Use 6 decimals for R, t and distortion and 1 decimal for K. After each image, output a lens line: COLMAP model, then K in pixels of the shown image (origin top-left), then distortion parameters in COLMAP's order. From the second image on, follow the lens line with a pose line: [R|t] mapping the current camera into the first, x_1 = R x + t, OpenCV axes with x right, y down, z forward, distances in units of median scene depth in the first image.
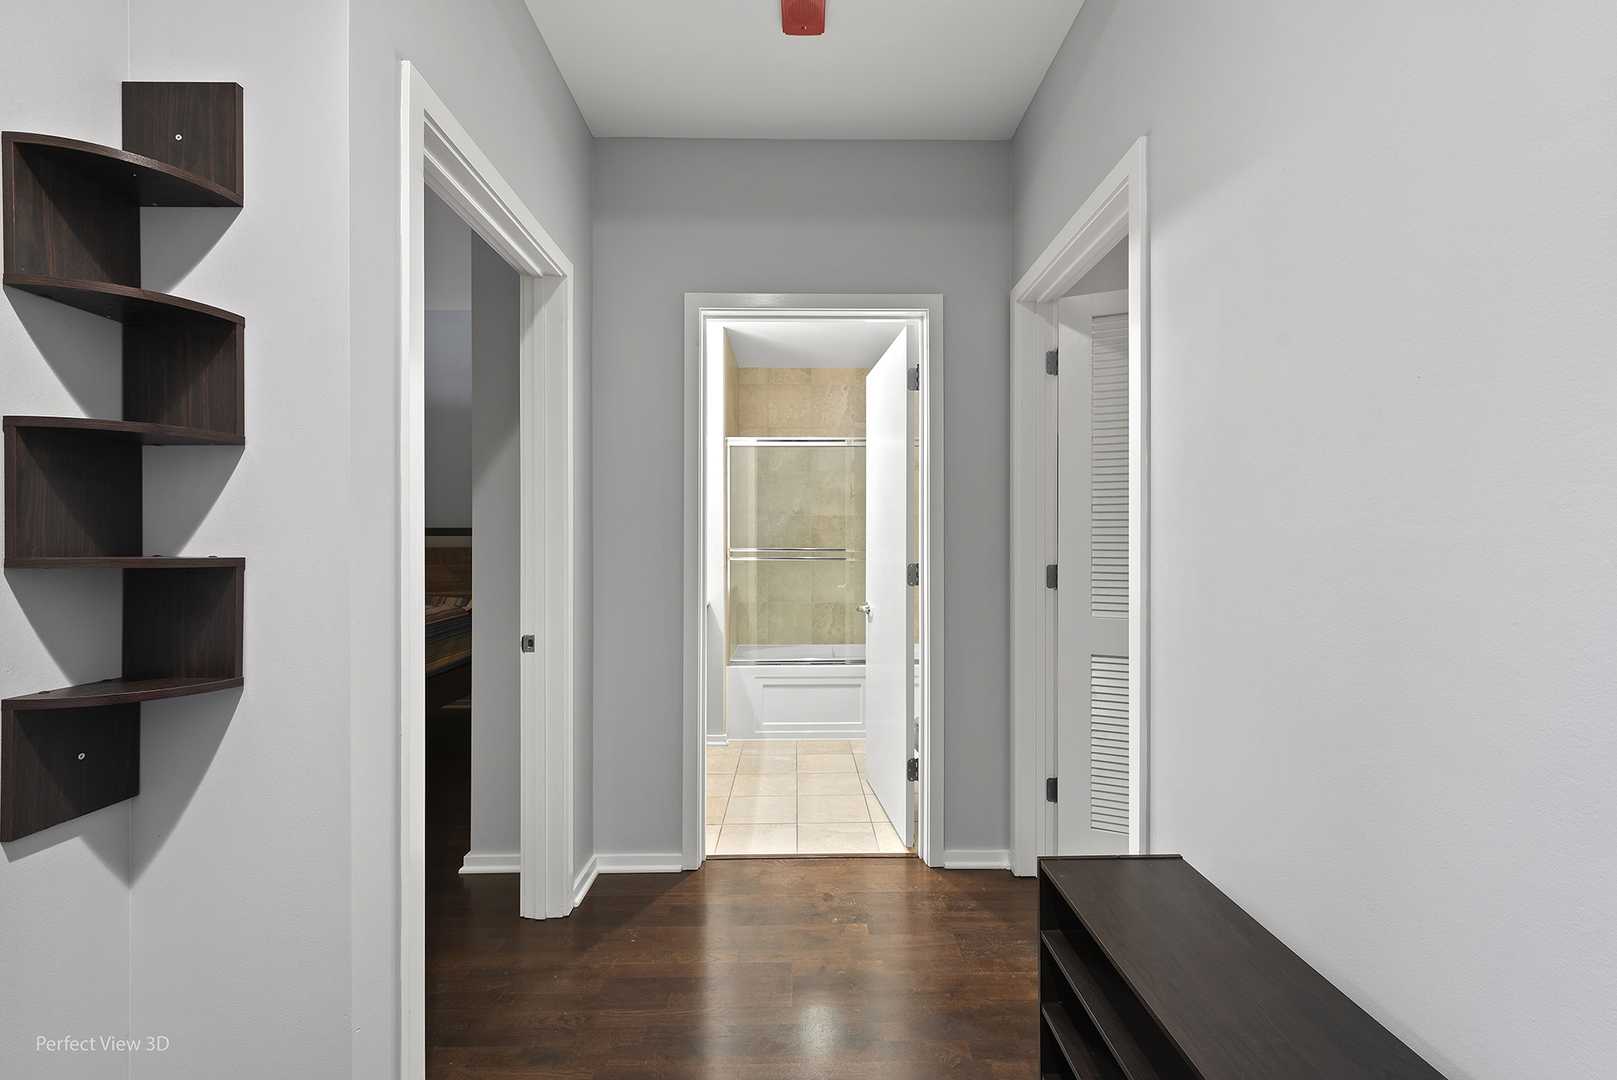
lens RADIAL K [[729.1, 0, 809.1], [0, 729.1, 538.4], [0, 0, 1]] dist [0.019251, -0.001979]
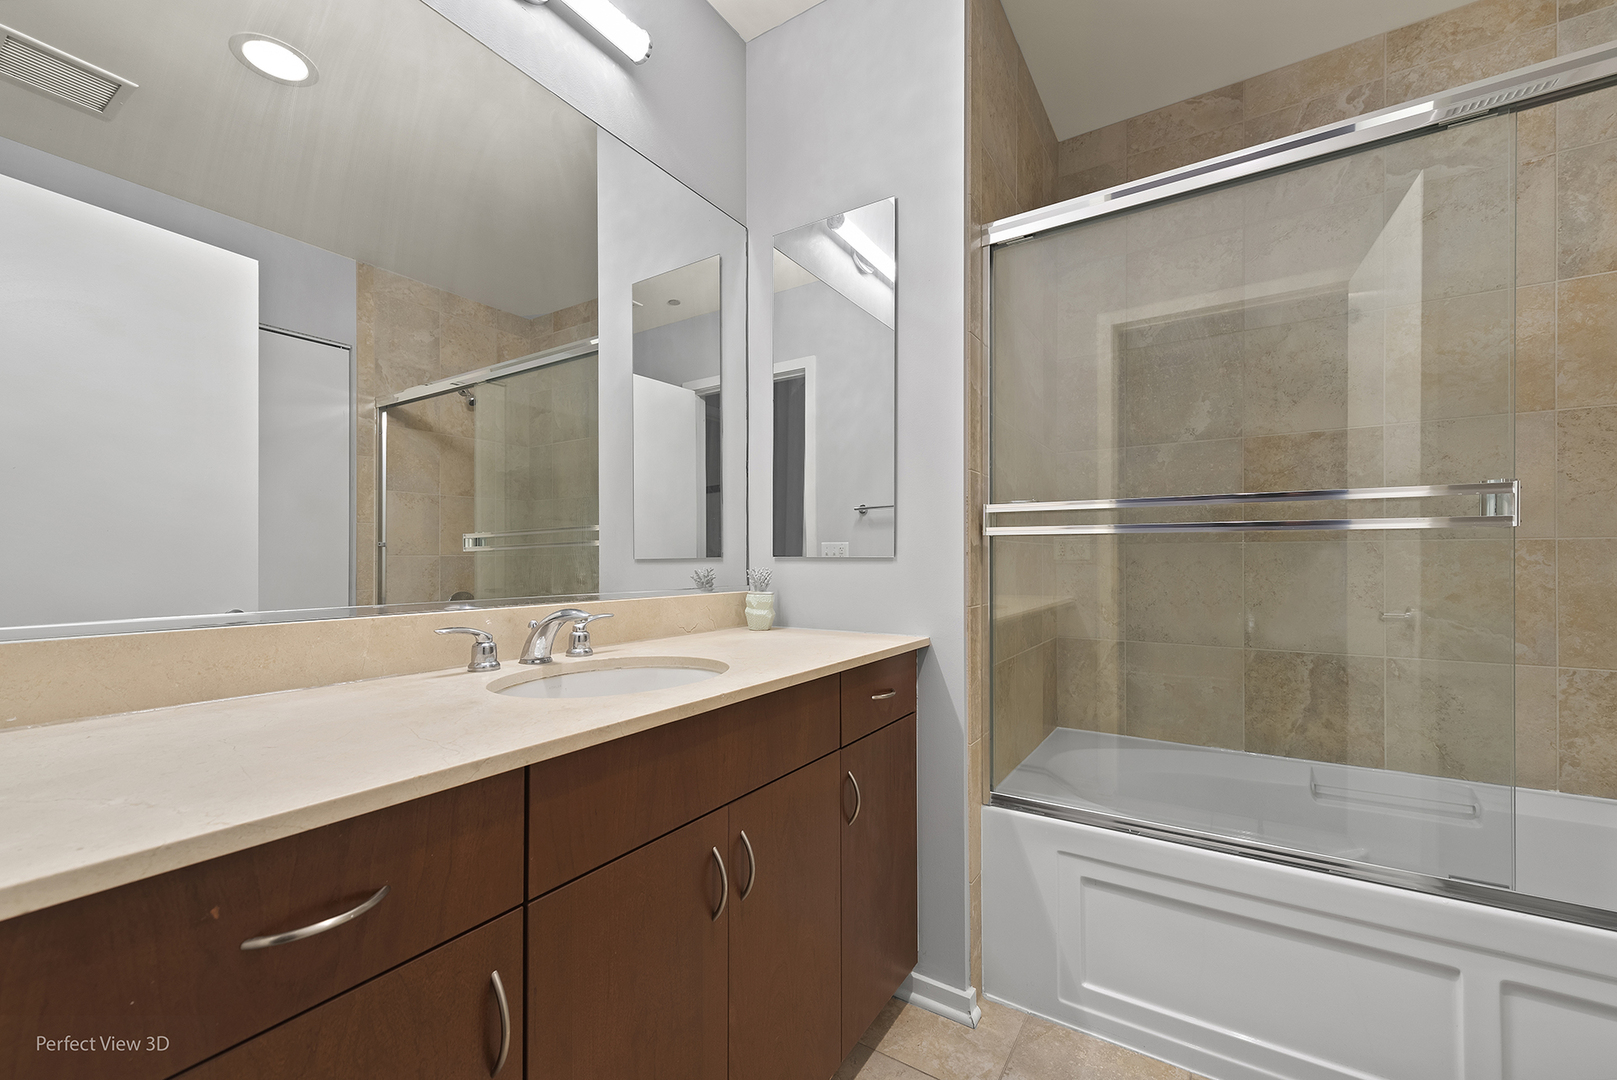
lens RADIAL K [[653.3, 0, 805.1], [0, 653.3, 550.3], [0, 0, 1]] dist [0.000787, 0.000041]
pose [[0.828185, -0.005346, -0.560430, 0.004237], [-0.001935, 0.999921, -0.012397, 0.036196], [0.560452, 0.011351, 0.828109, 0.552301]]
